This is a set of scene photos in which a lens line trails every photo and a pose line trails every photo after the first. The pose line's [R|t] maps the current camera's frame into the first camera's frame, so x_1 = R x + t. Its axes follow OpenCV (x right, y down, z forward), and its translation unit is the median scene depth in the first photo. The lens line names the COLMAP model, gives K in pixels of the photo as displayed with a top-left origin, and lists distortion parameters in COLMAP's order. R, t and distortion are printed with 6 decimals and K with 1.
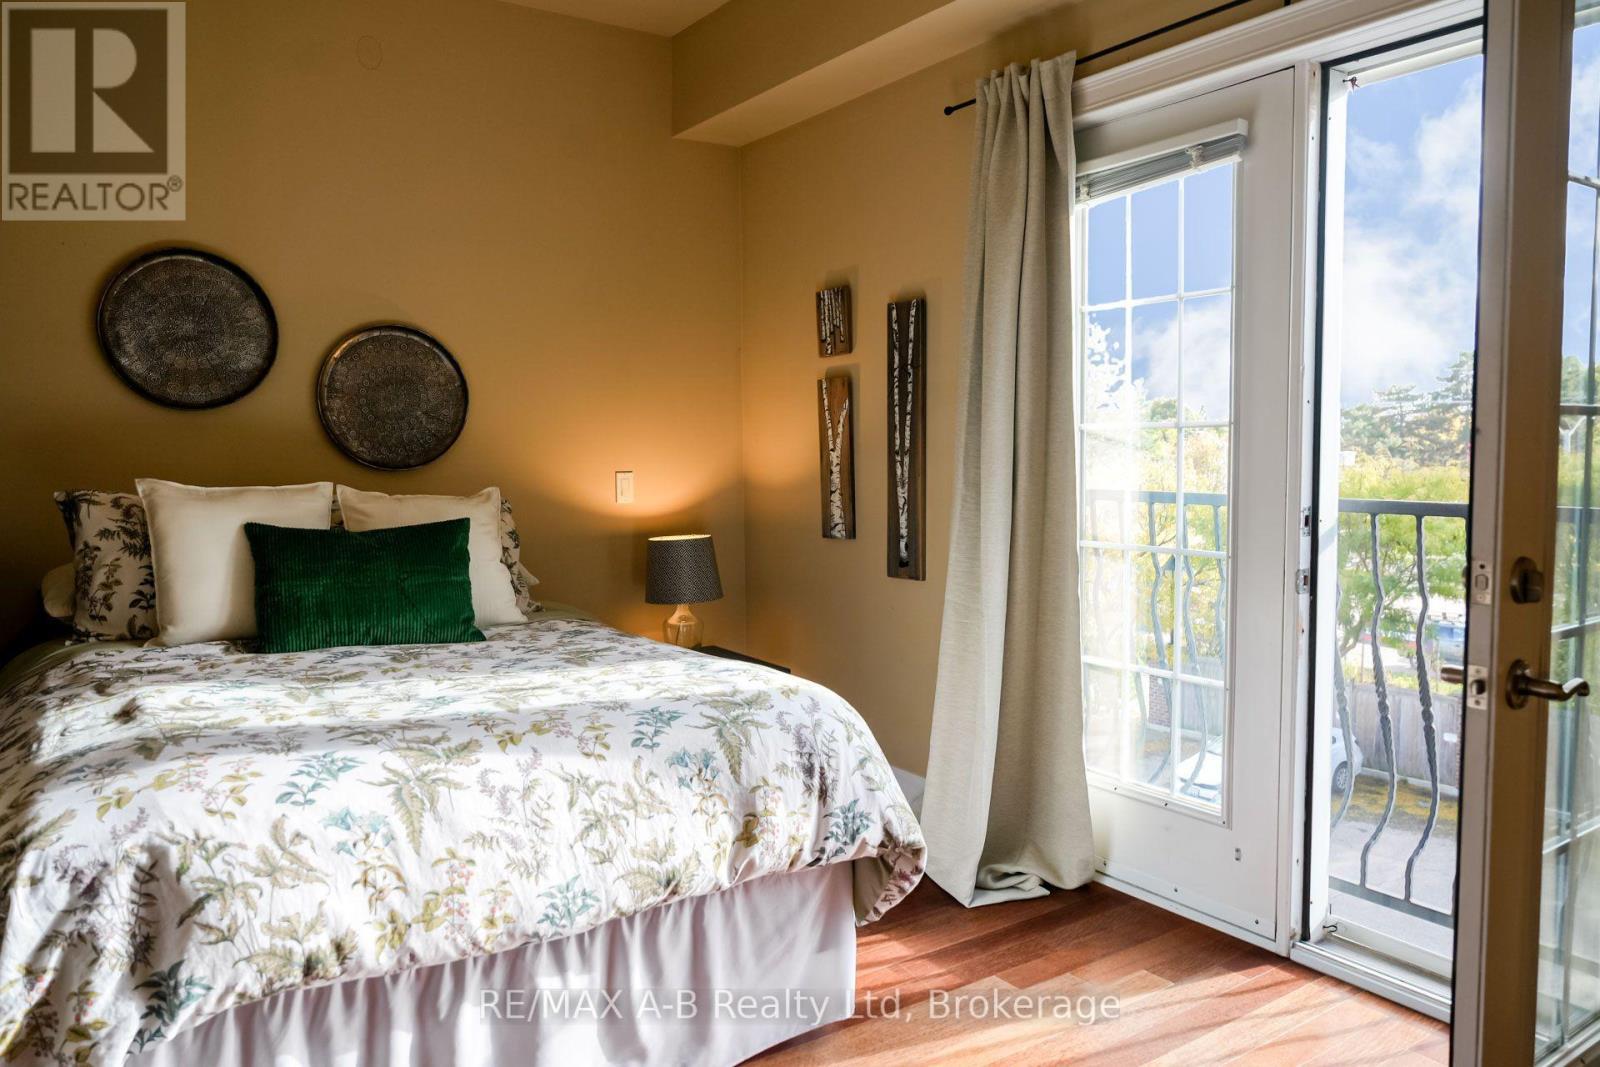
lens RADIAL K [[1151.3, 0, 800.0], [0, 1151.3, 533.5], [0, 0, 1]] dist [-0.007413, 0.004204]
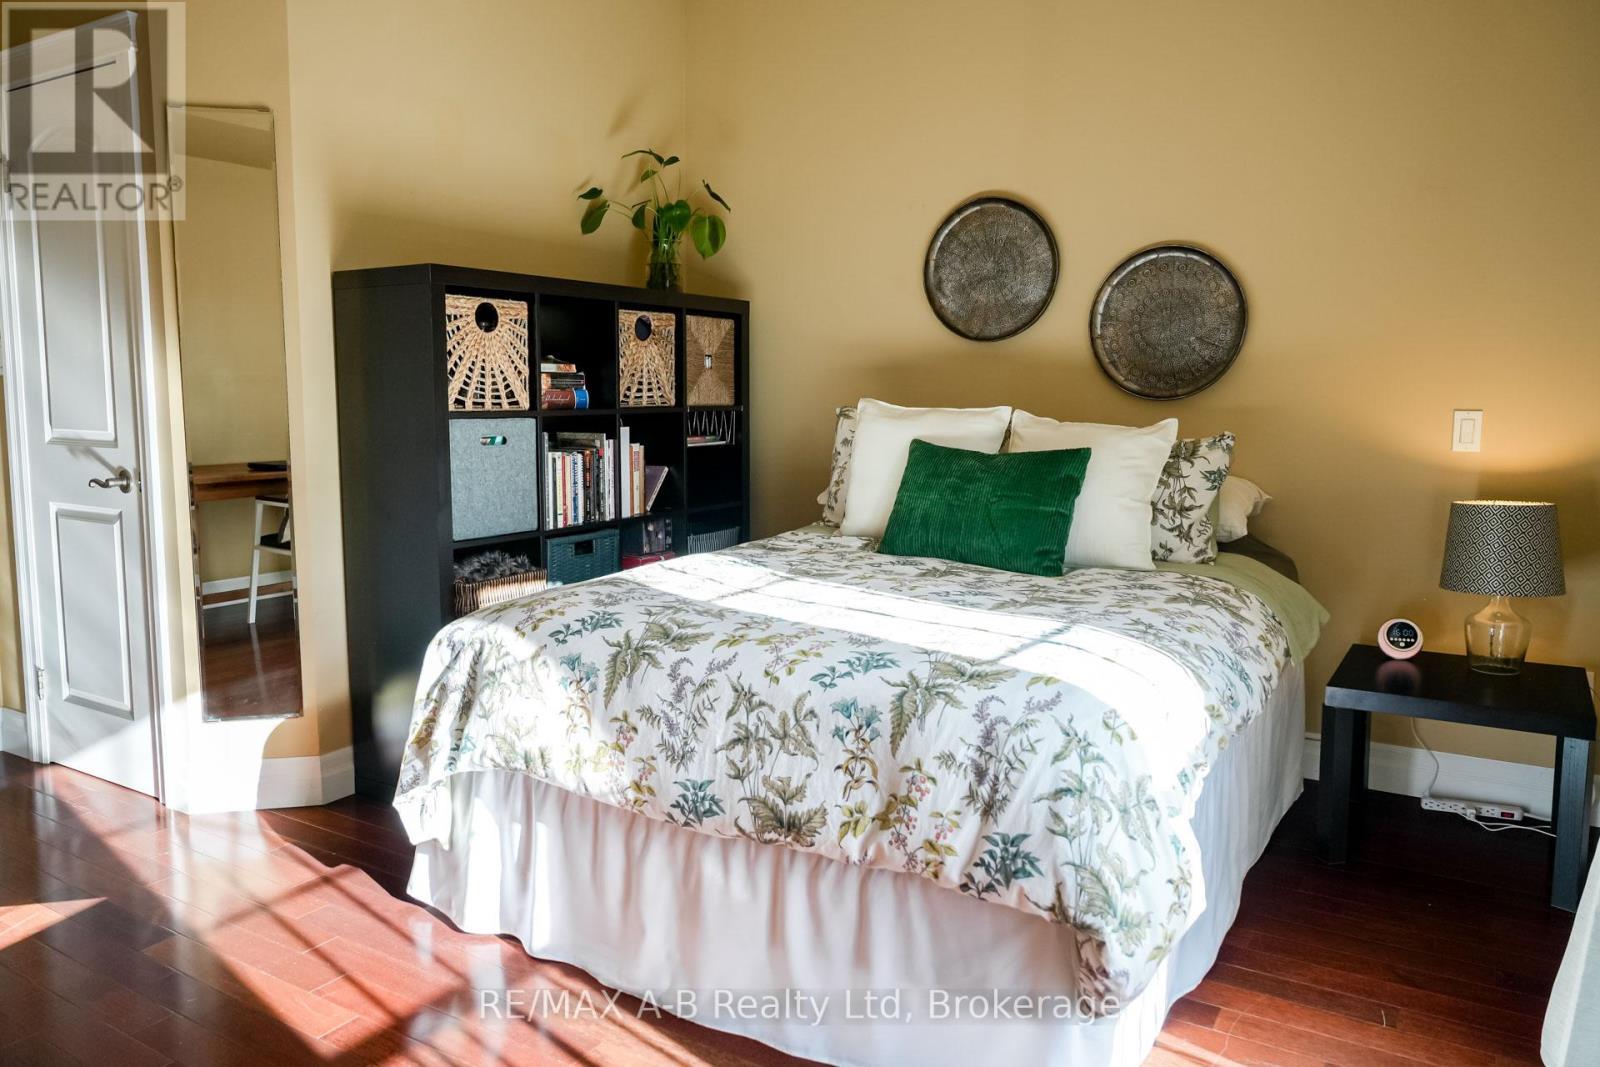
lens RADIAL K [[1149.8, 0, 769.8], [0, 1149.8, 498.6], [0, 0, 1]] dist [-0.012571, -0.001518]
pose [[0.399952, 0.094996, -0.911600, 0.510138], [-0.076562, 0.994601, 0.070054, -0.020353], [0.913333, 0.041775, 0.405066, 0.425910]]
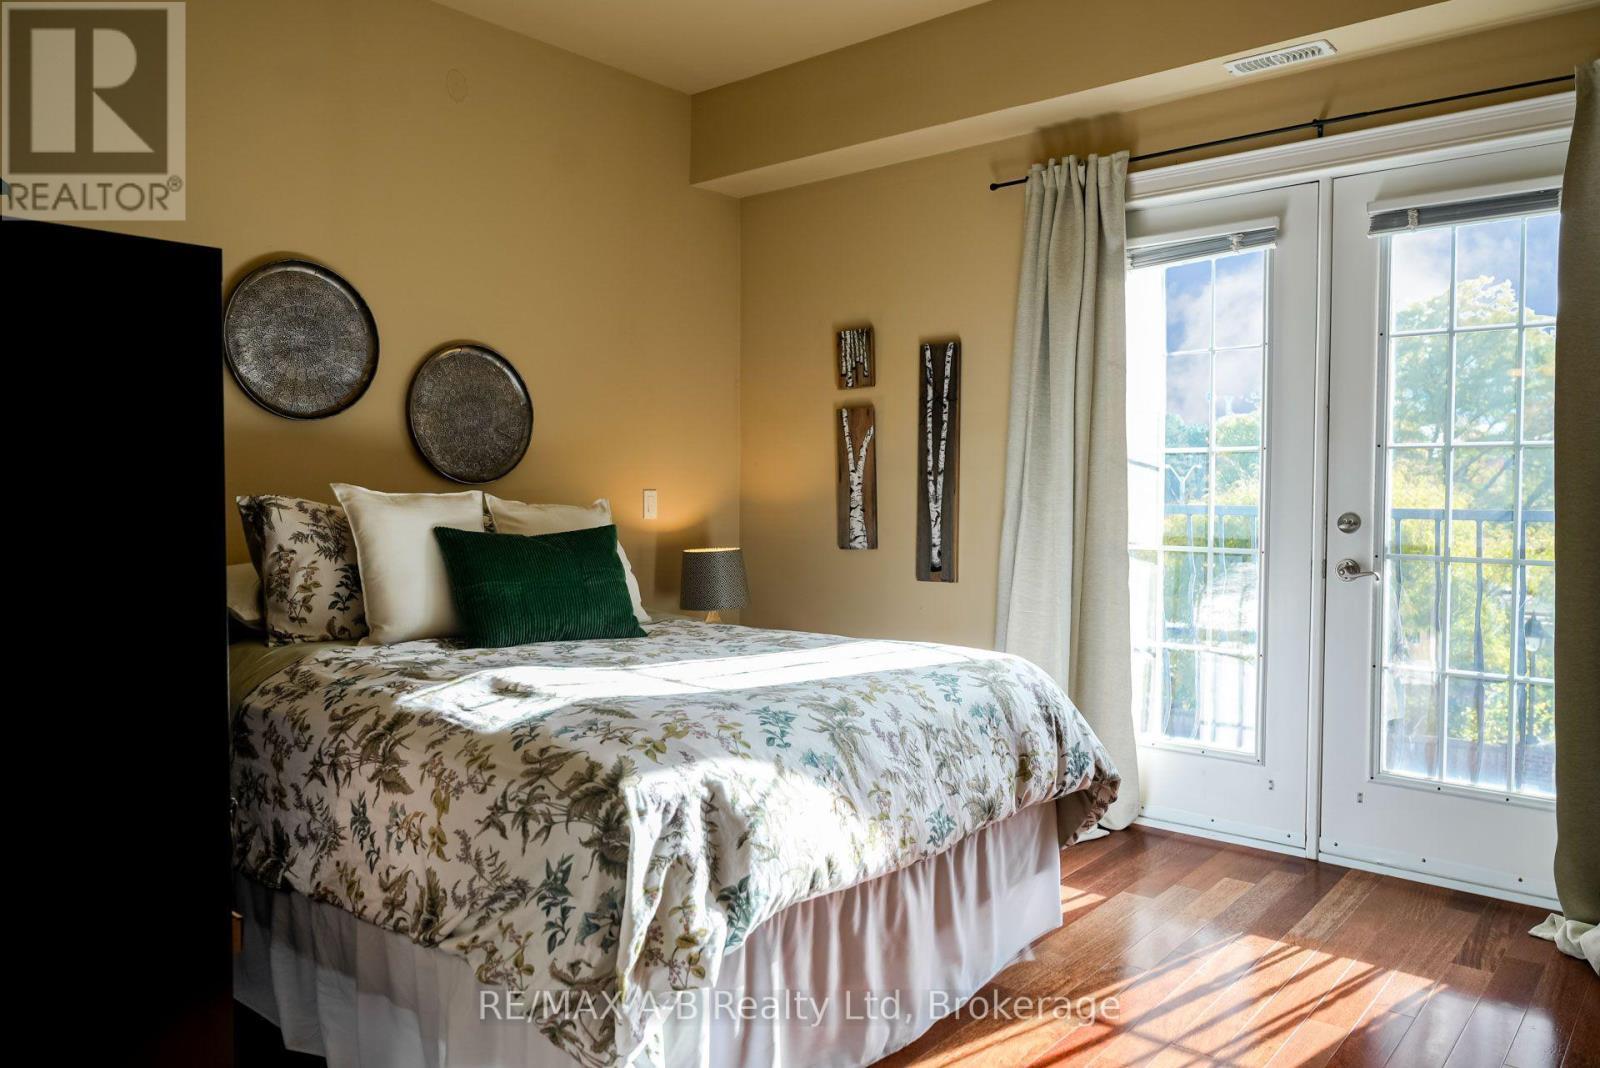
lens RADIAL K [[1132.8, 0, 790.2], [0, 1132.8, 532.5], [0, 0, 1]] dist [-0.004057, 0.000392]
pose [[0.963734, -0.000956, 0.266862, -0.456844], [0.010415, 0.999367, -0.034030, 0.034884], [-0.266660, 0.035575, 0.963134, -0.077733]]
